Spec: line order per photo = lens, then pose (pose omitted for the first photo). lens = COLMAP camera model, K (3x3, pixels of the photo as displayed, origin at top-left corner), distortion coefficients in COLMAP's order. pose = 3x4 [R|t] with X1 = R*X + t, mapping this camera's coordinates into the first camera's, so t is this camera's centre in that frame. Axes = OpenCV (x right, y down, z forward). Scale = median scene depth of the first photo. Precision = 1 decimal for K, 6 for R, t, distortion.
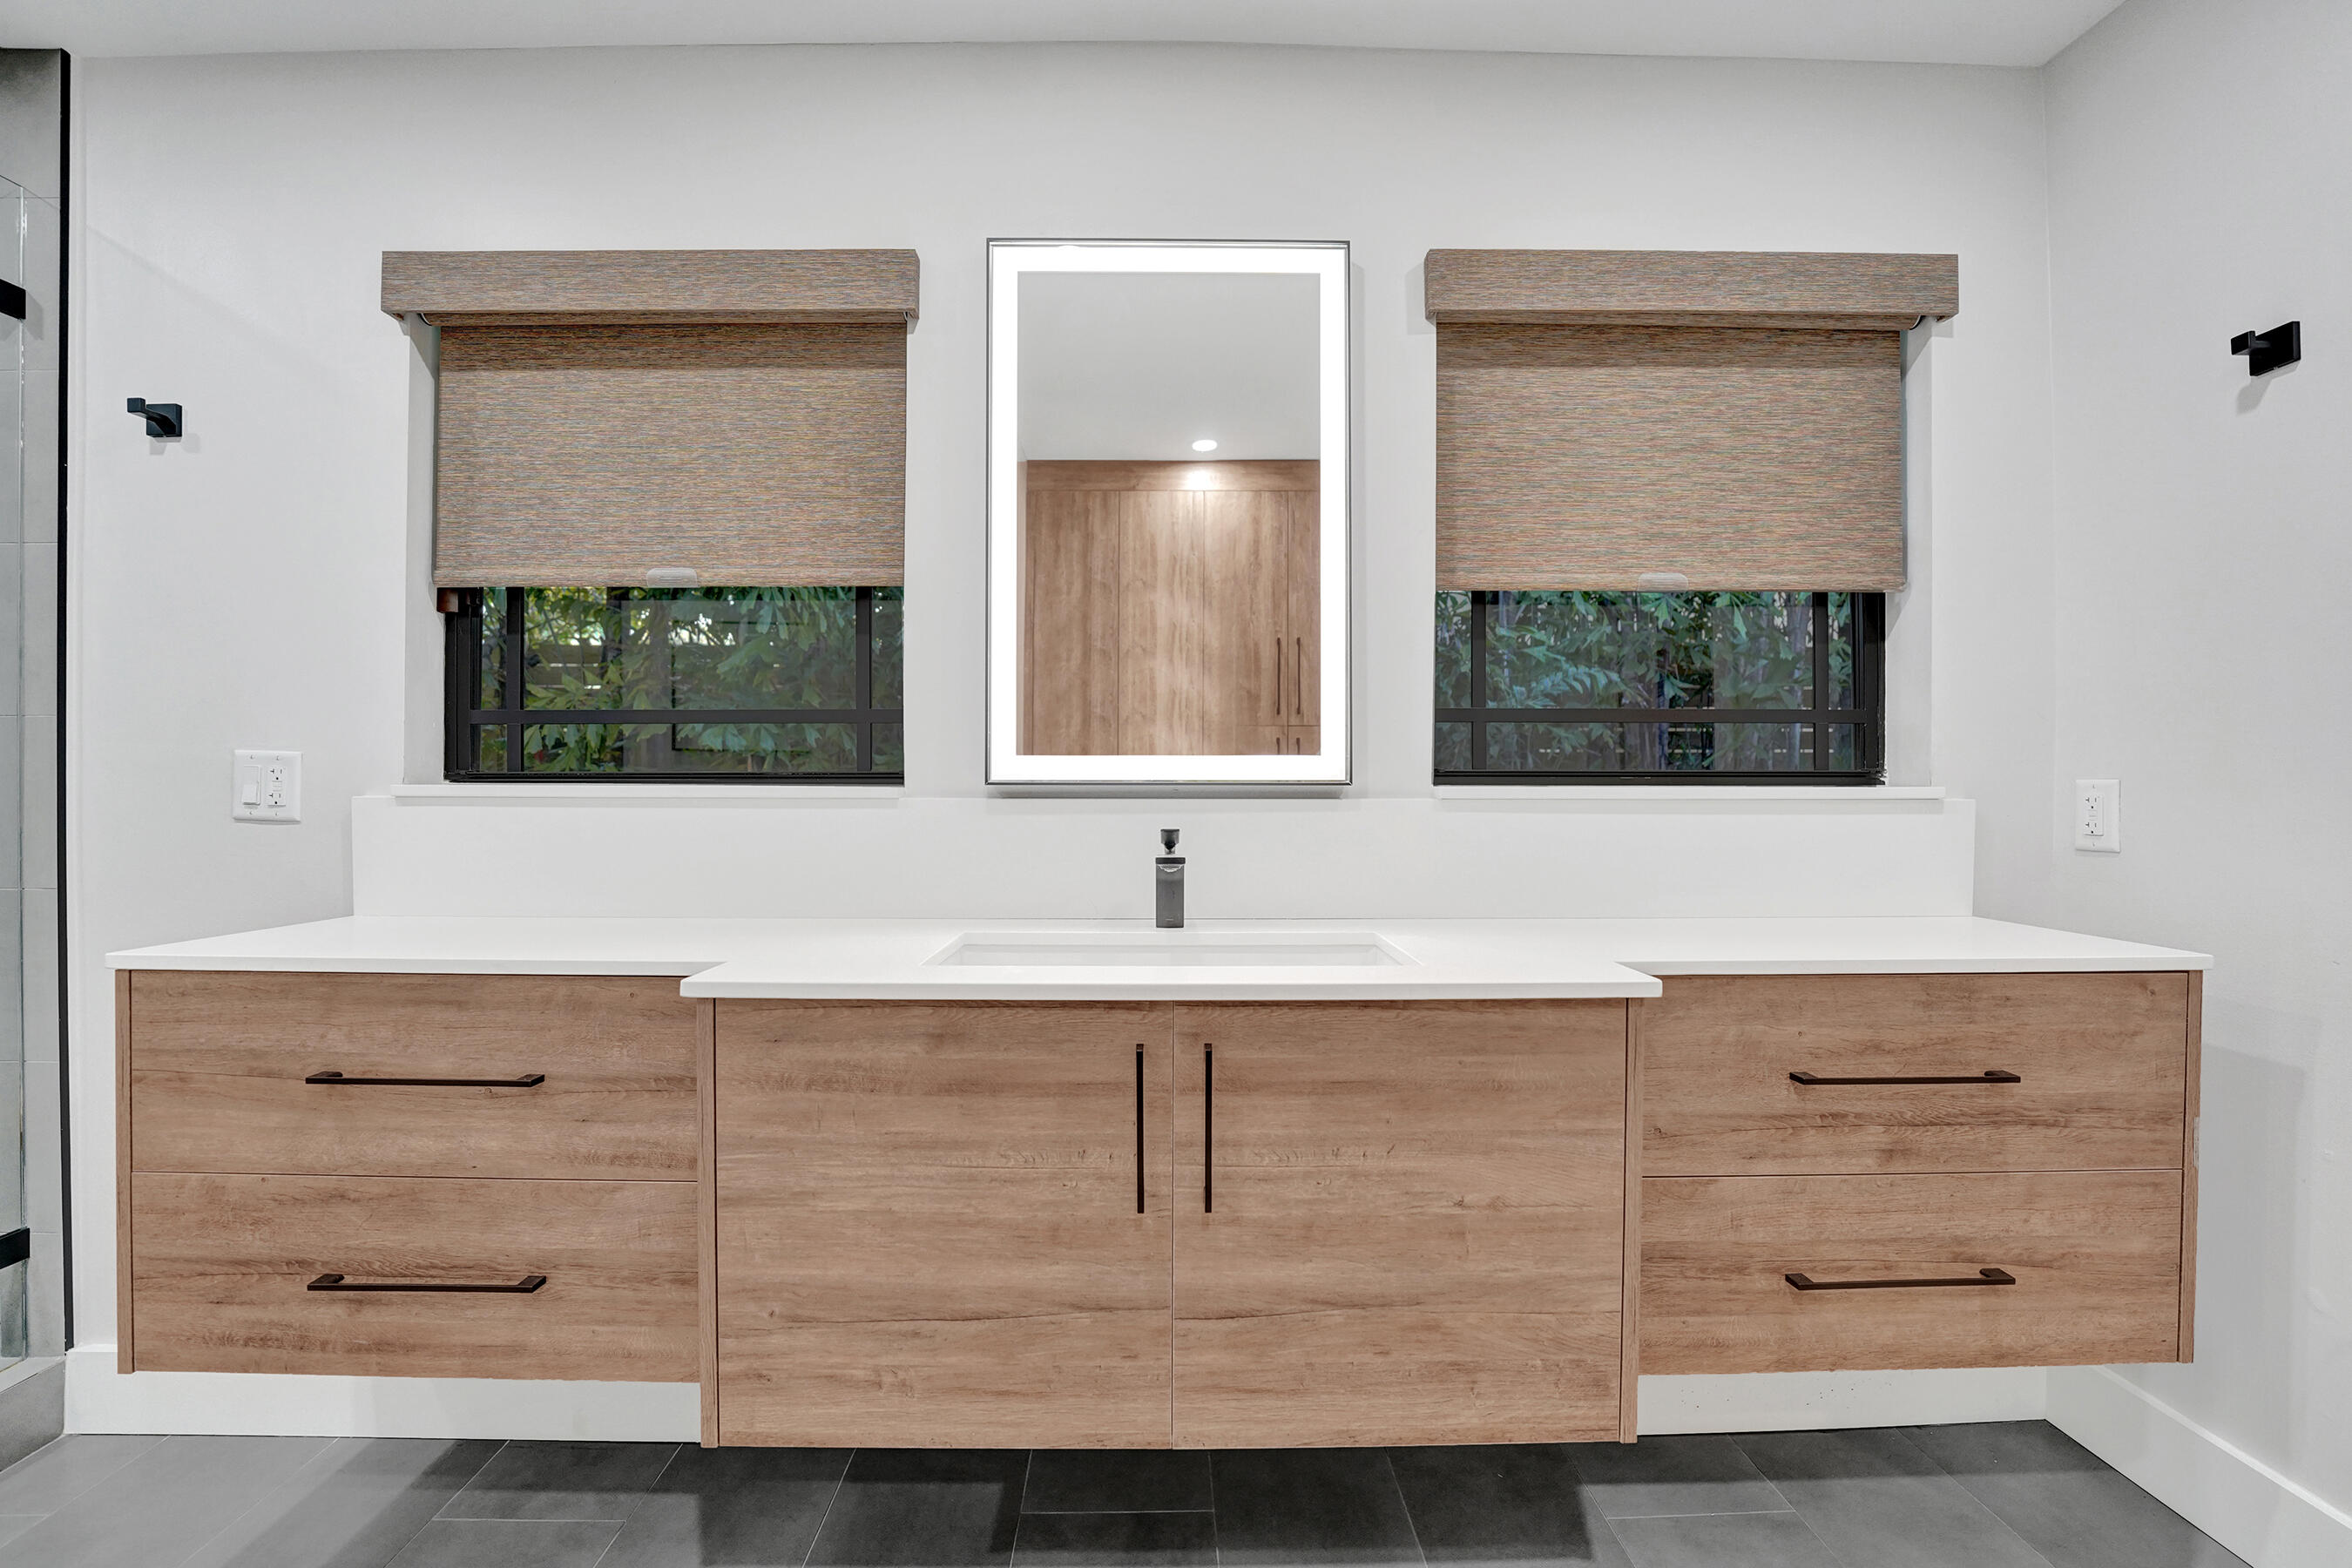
lens RADIAL K [[964.1, 0, 1168.5], [0, 964.1, 785.9], [0, 0, 1]] dist [-0.028241, 0.003573]
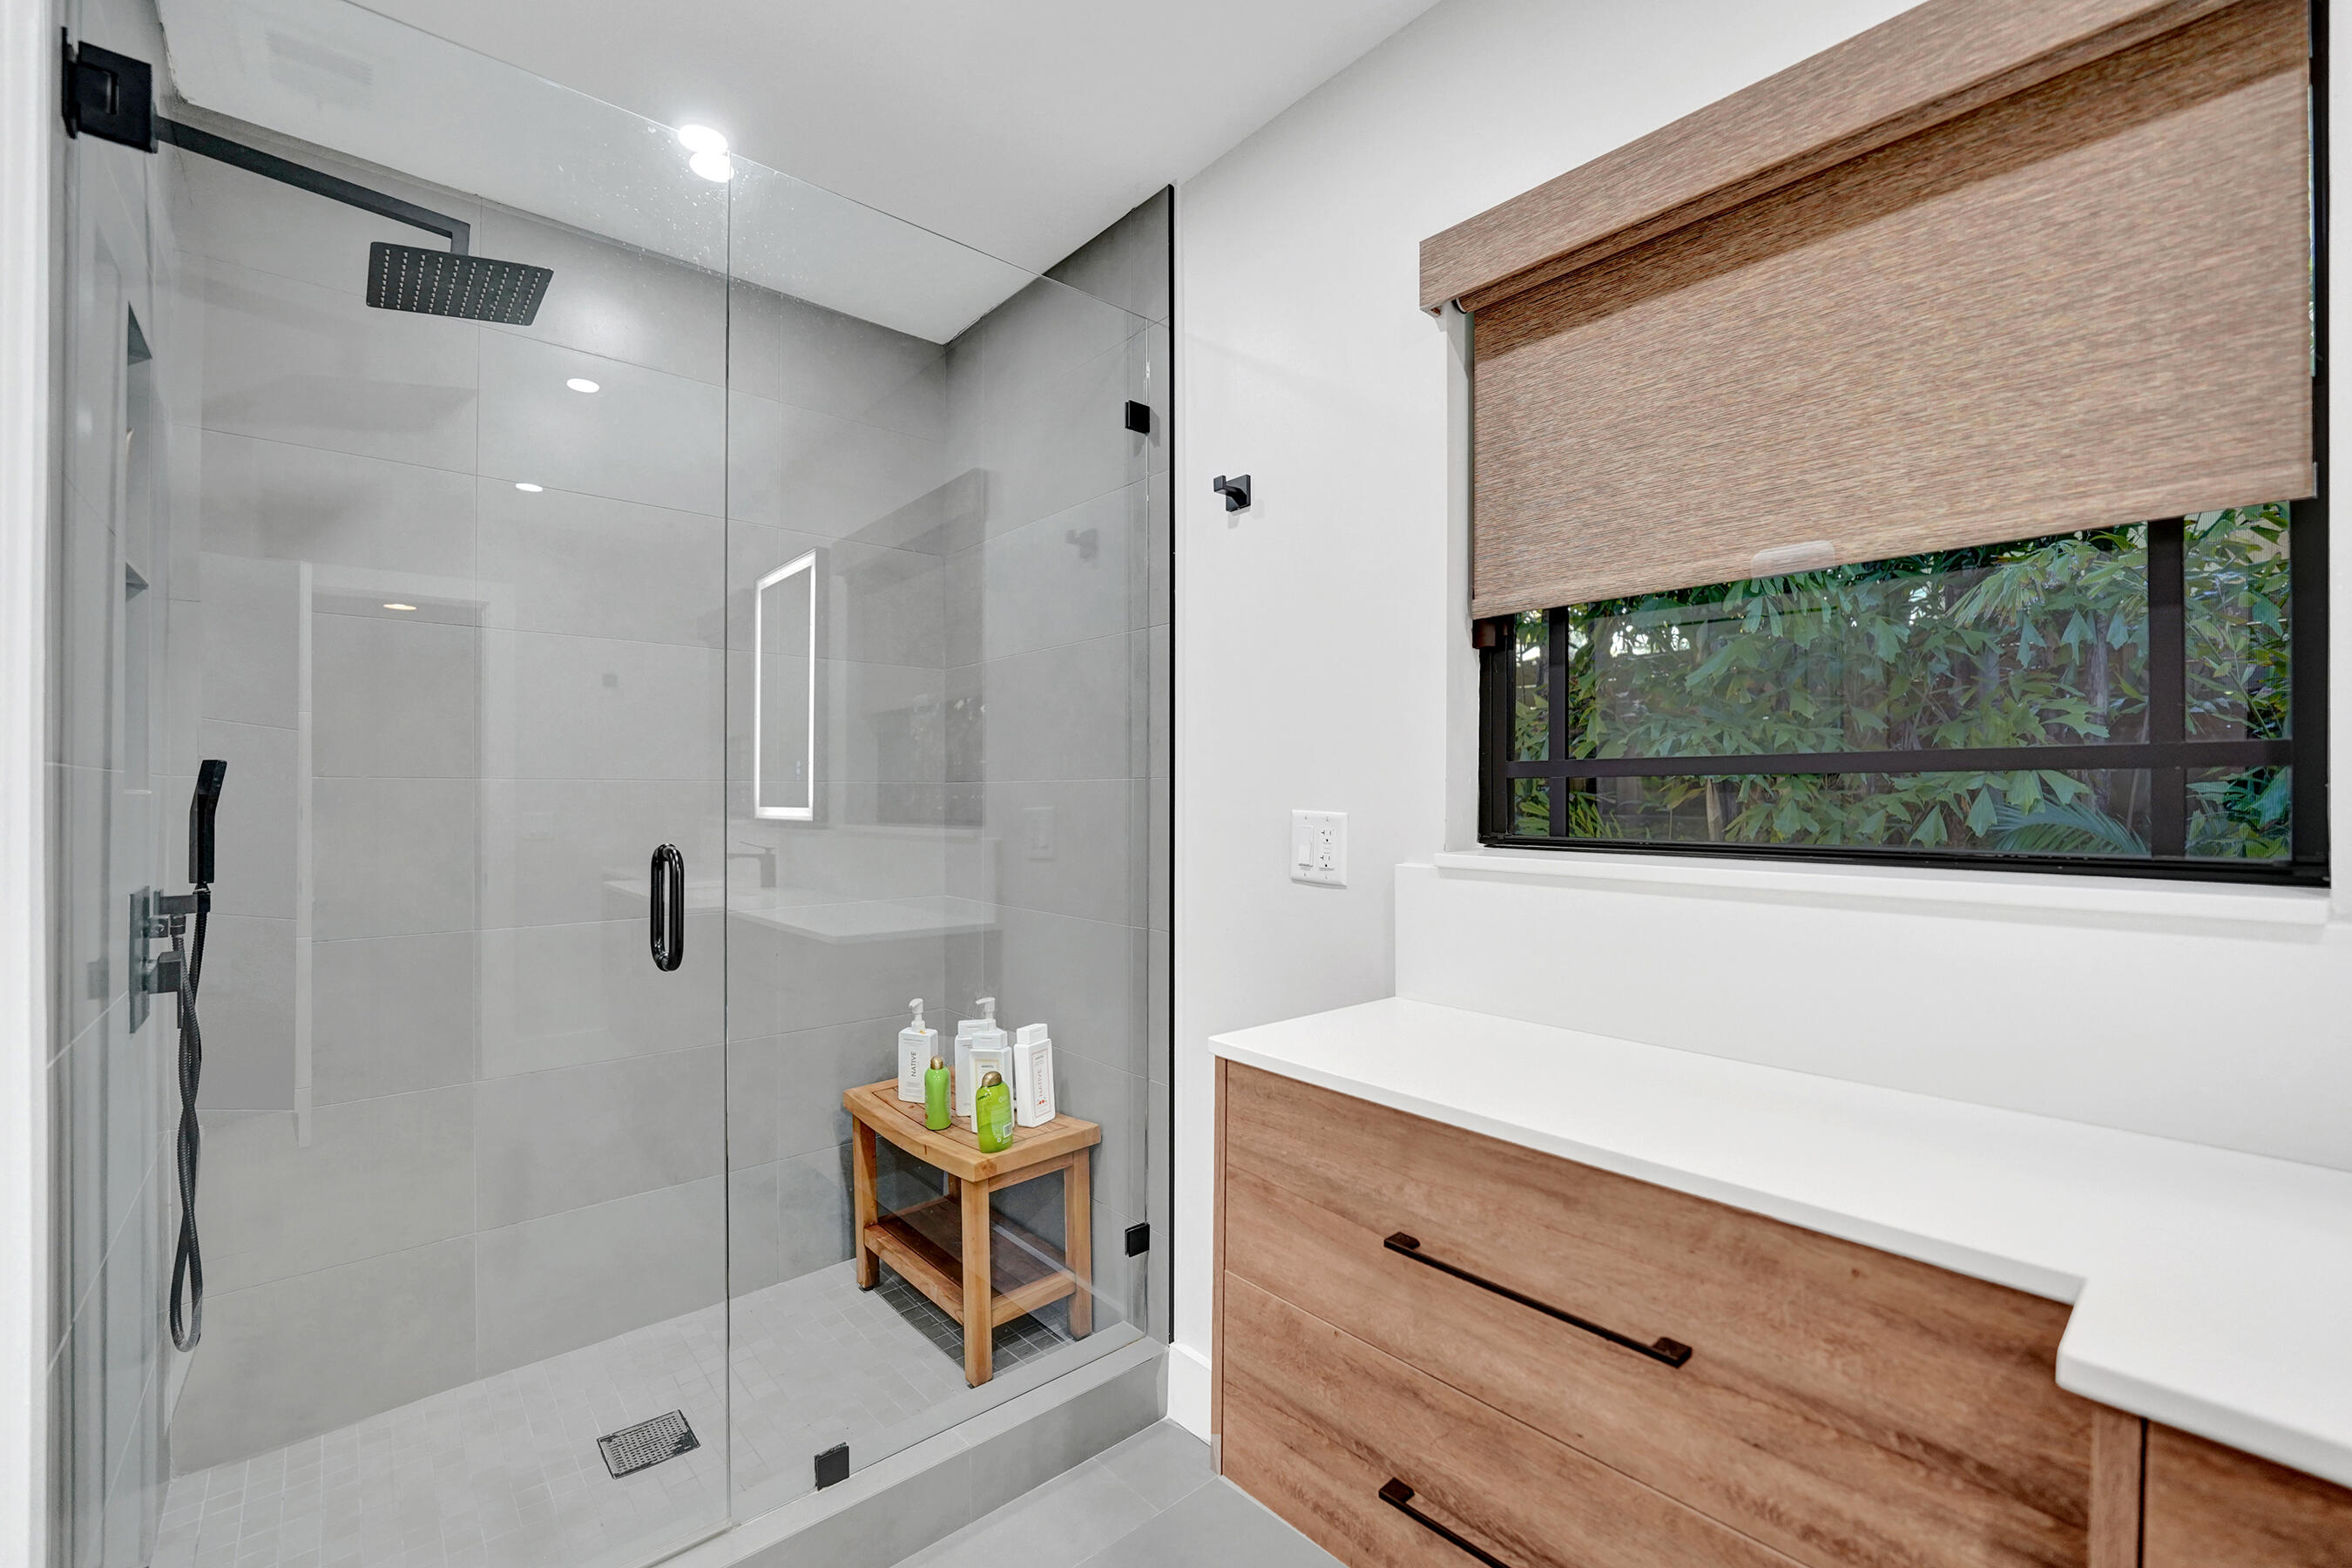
lens RADIAL K [[964.1, 0, 1181.3], [0, 964.1, 787.6], [0, 0, 1]] dist [-0.028241, 0.003573]
pose [[0.659864, -0.004766, -0.751370, -0.307639], [-0.002055, 0.999965, -0.008148, -0.052384], [0.751383, 0.006920, 0.659830, 0.242610]]
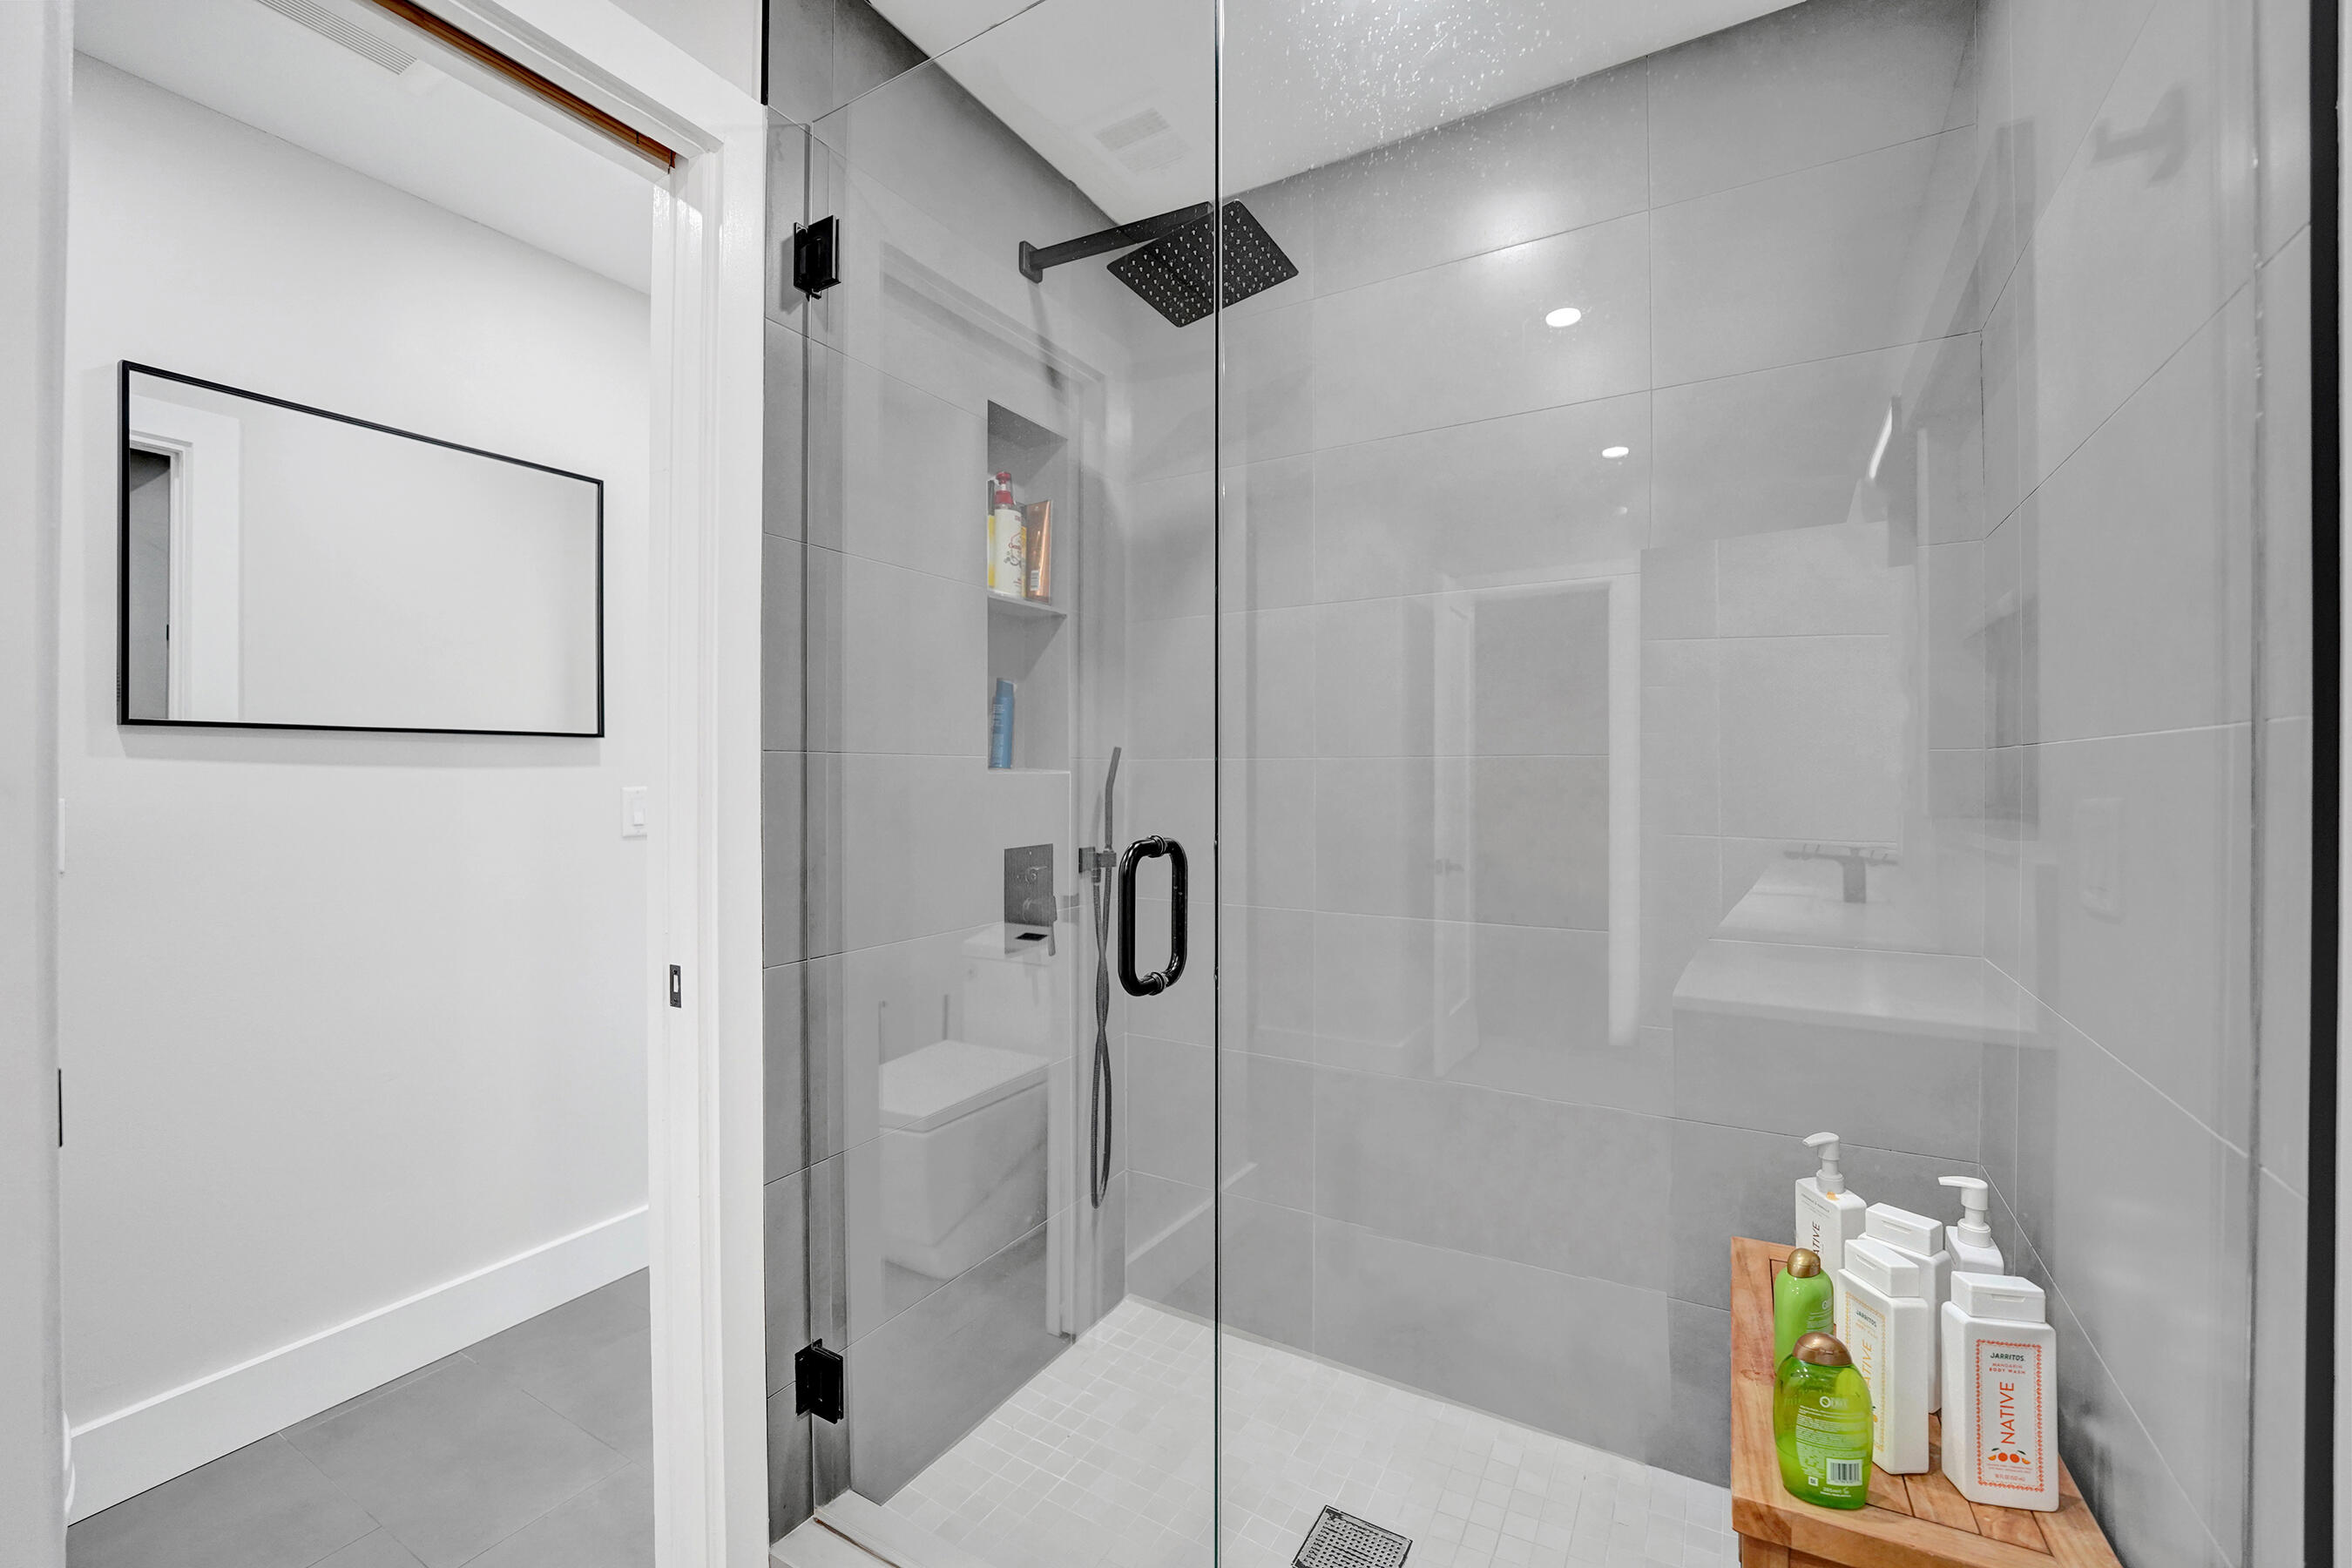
lens RADIAL K [[964.1, 0, 1170.8], [0, 964.1, 773.1], [0, 0, 1]] dist [-0.028241, 0.003573]
pose [[-0.514857, -0.004527, -0.857264, -0.782206], [-0.005072, 0.999985, -0.002234, -0.045868], [0.857261, 0.003198, -0.514872, 1.004747]]
